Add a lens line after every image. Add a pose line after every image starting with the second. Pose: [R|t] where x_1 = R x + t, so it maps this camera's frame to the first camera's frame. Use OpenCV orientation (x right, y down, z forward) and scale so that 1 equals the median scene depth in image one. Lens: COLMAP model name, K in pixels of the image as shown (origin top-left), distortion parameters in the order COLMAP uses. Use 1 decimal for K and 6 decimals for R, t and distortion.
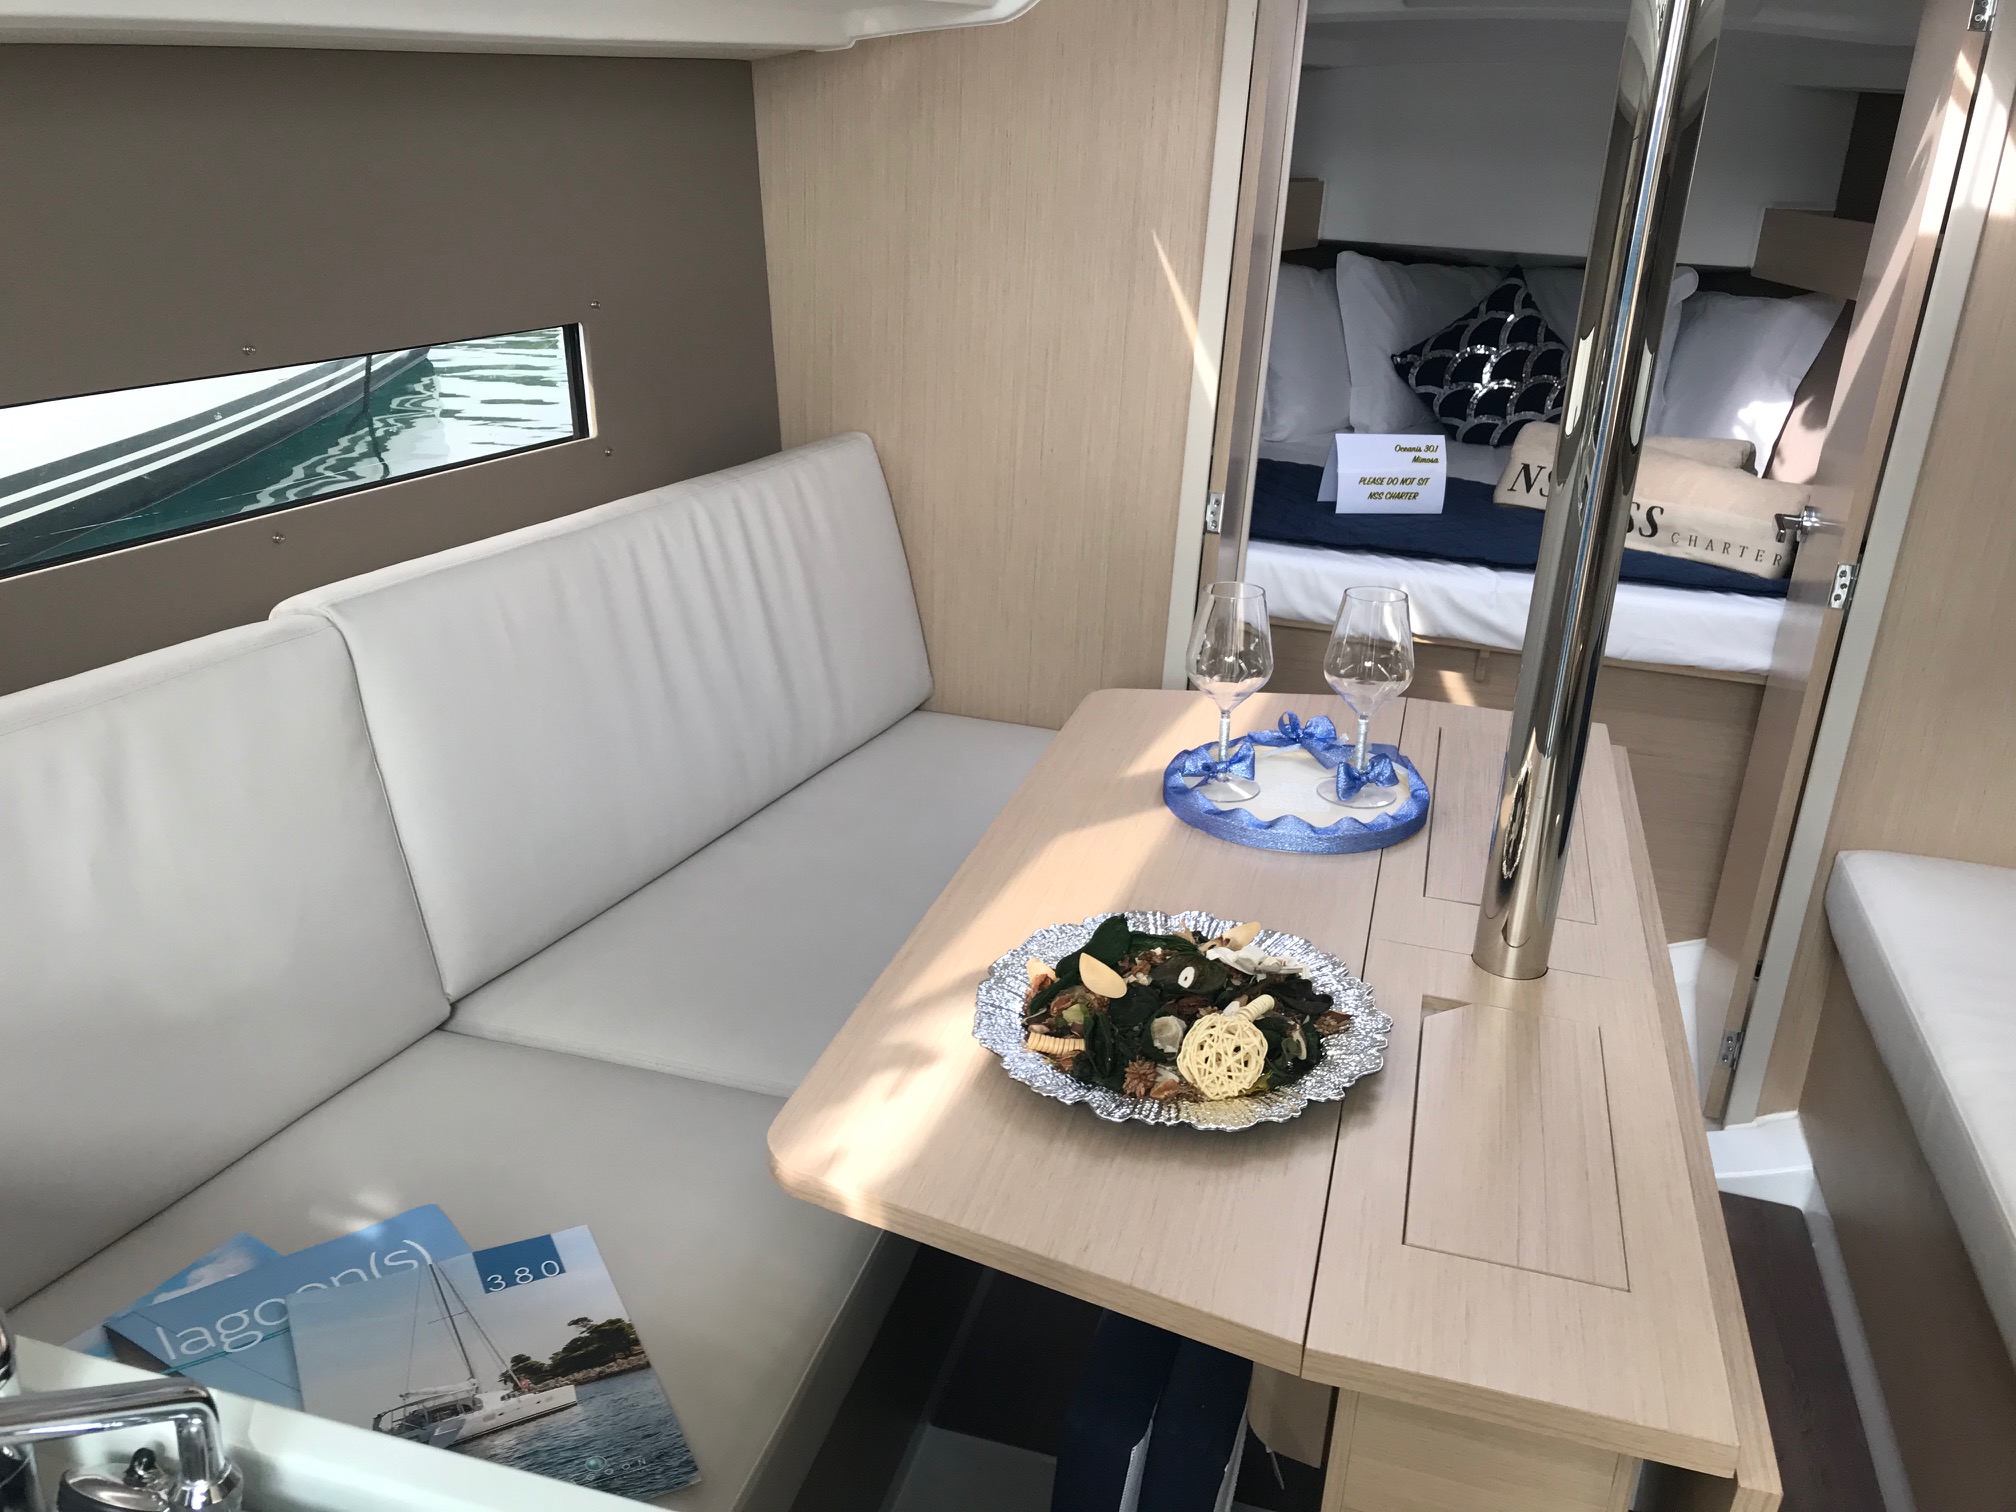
lens RADIAL K [[1678.4, 0, 1008.0], [0, 1678.4, 756.0], [0, 0, 1]] dist [0.023148, -0.008396]
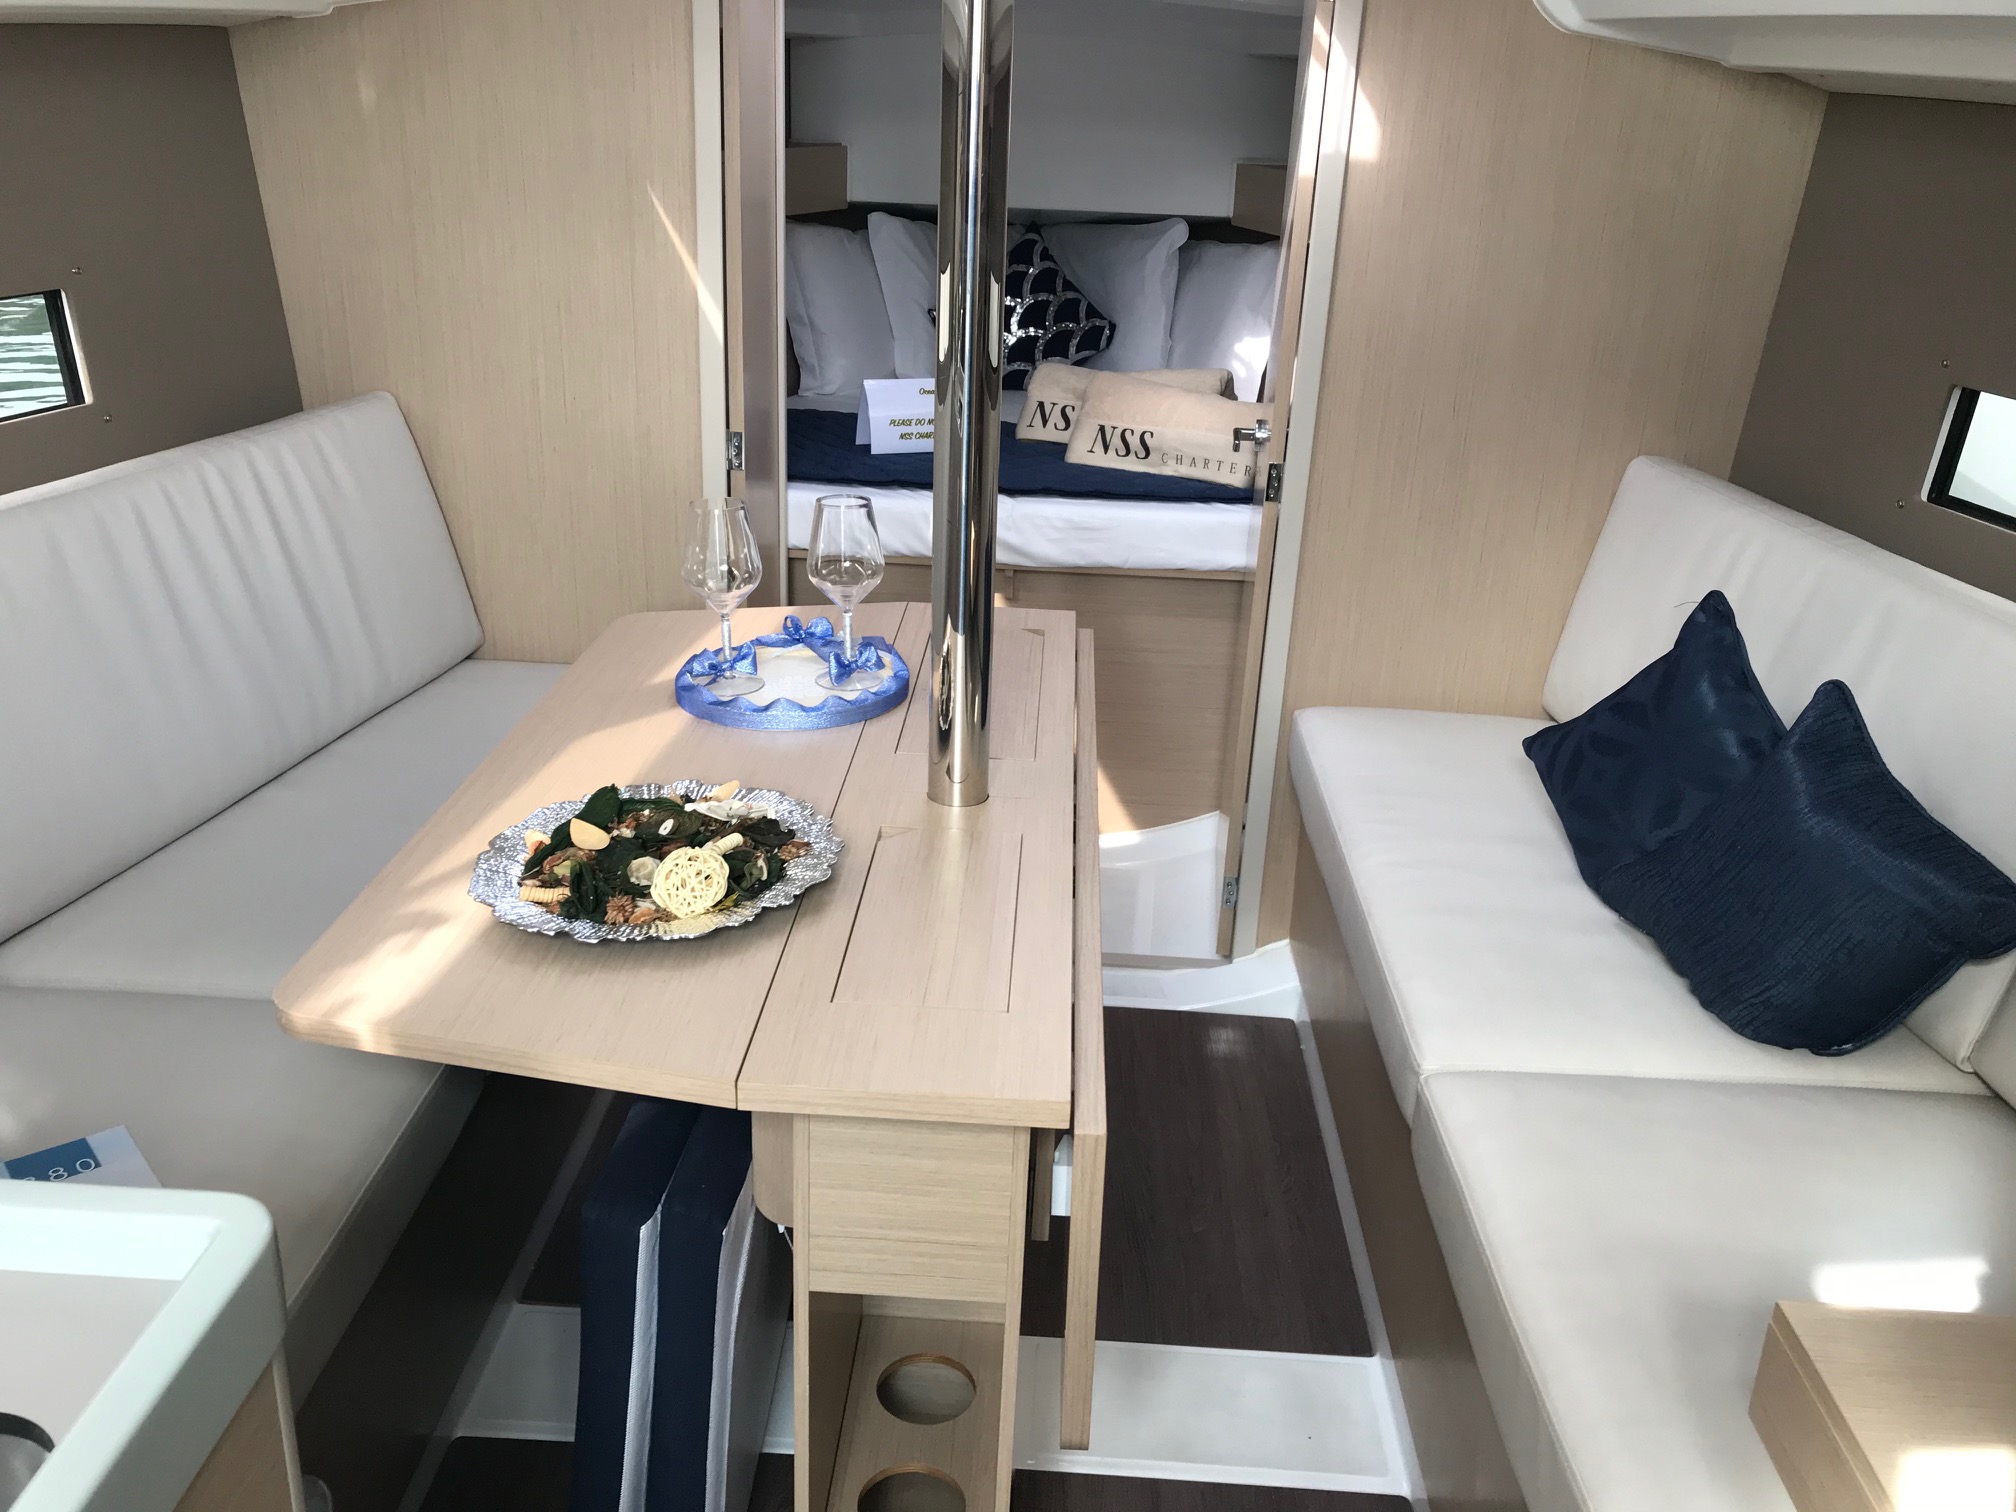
lens RADIAL K [[1657.9, 0, 1008.0], [0, 1657.9, 756.0], [0, 0, 1]] dist [0.126085, -0.219829]
pose [[0.974639, -0.092698, 0.203680, 0.067436], [0.090002, 0.995688, 0.022481, 0.049911], [-0.204886, -0.003579, 0.978779, -0.104076]]
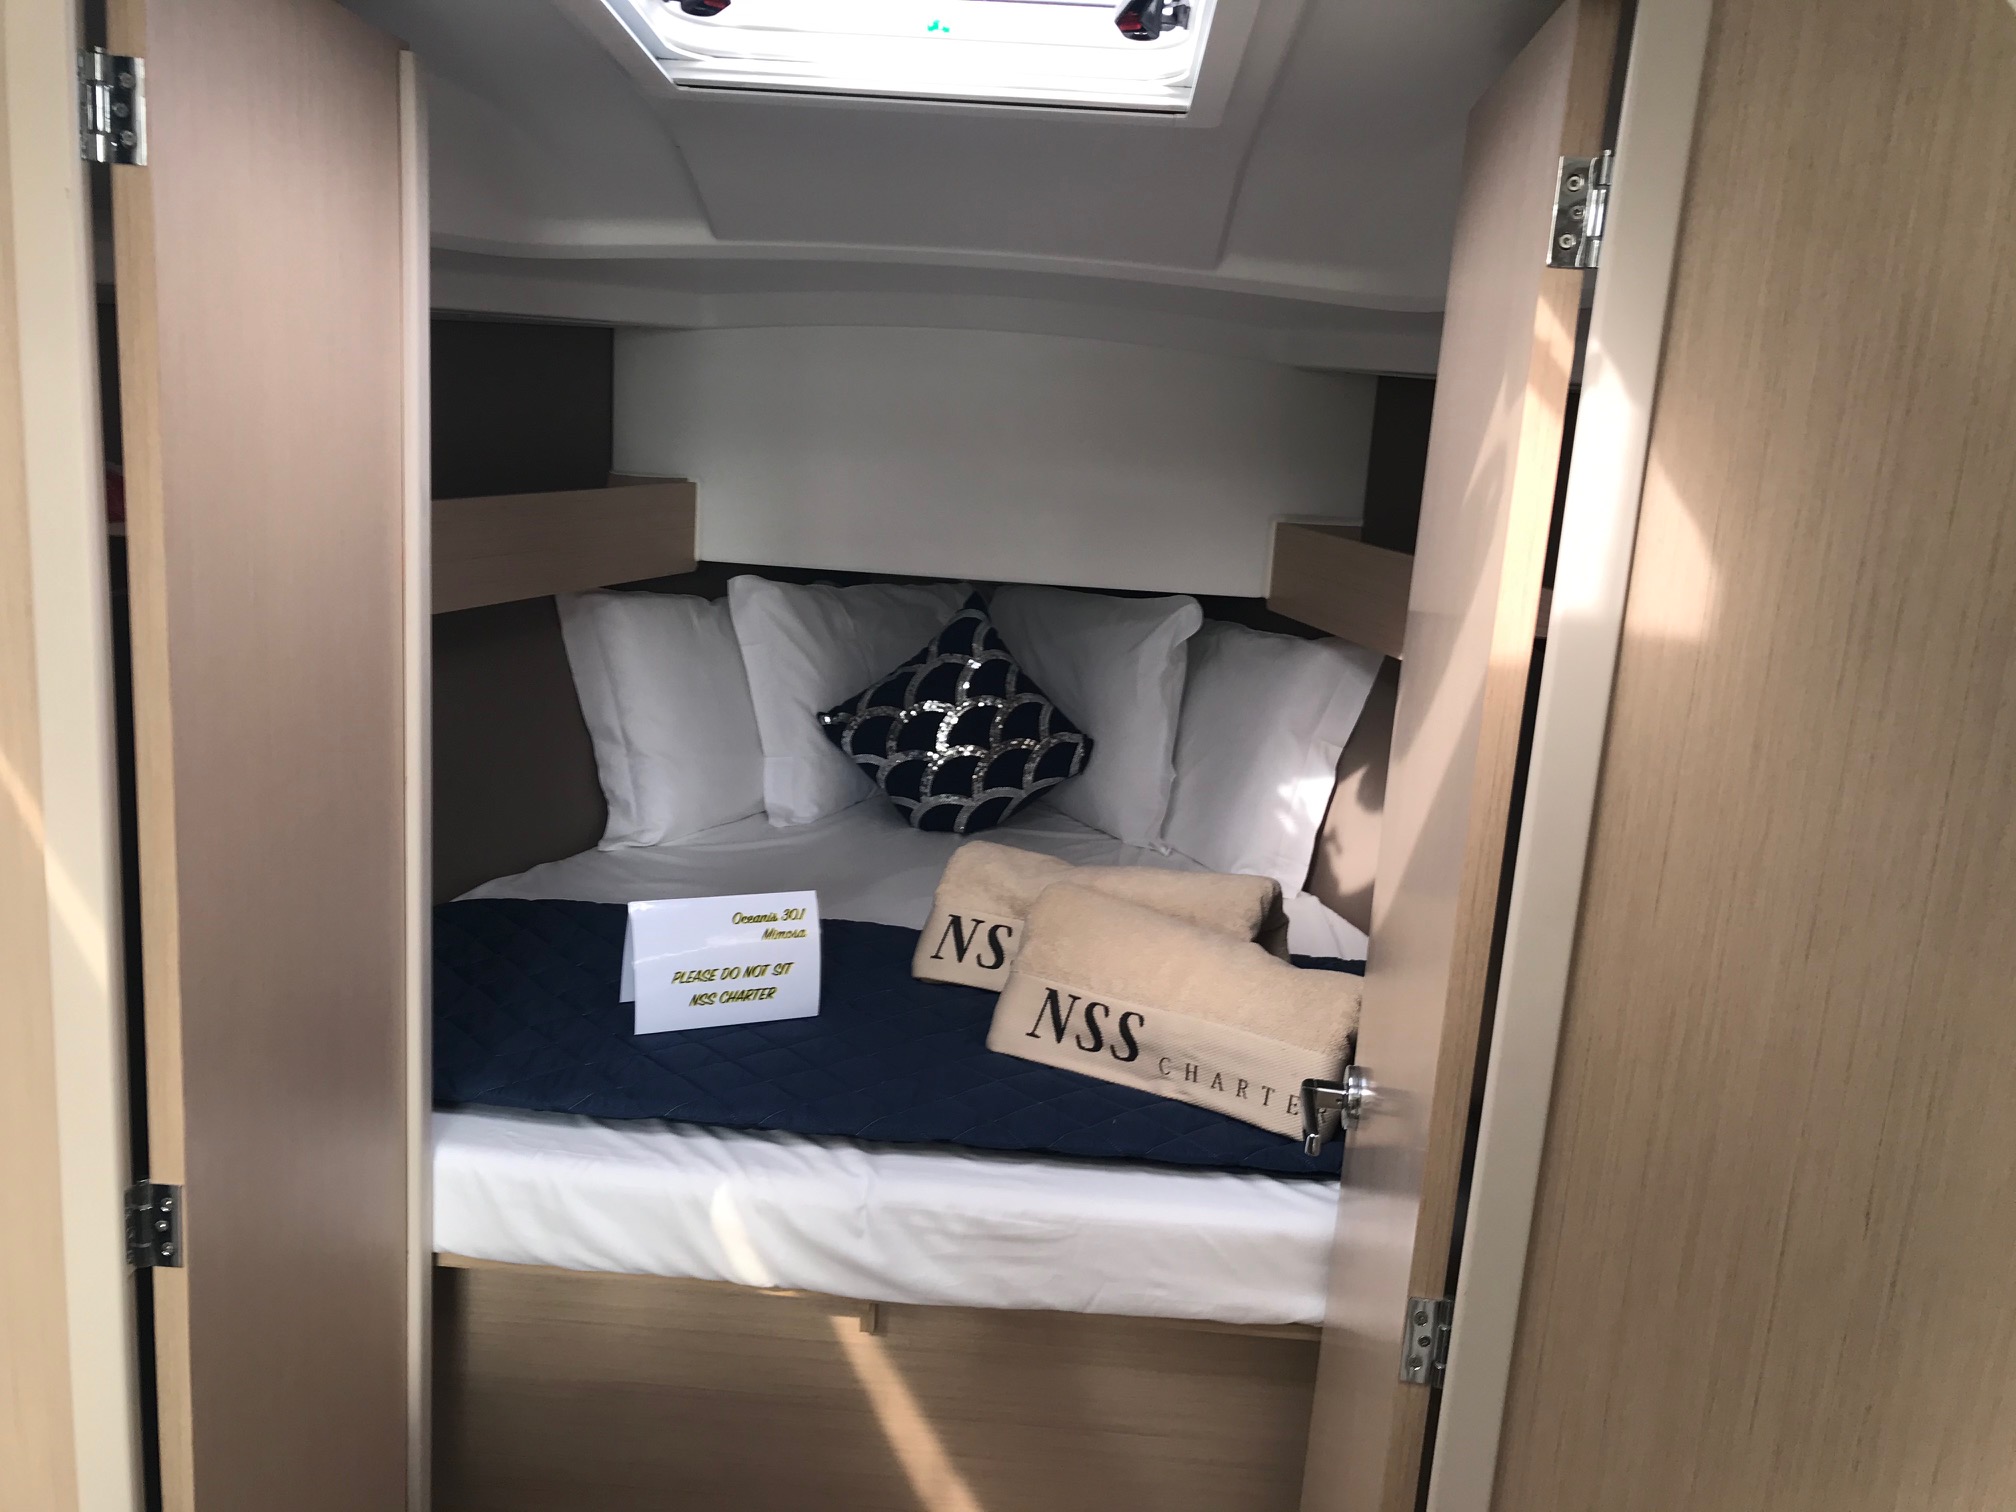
lens RADIAL K [[1657.9, 0, 1008.0], [0, 1657.9, 756.0], [0, 0, 1]] dist [0.126085, -0.219829]
pose [[0.976430, -0.036531, 0.212721, 0.305524], [0.066308, 0.988682, -0.134578, -0.232652], [-0.205397, 0.145511, 0.967801, 0.577294]]
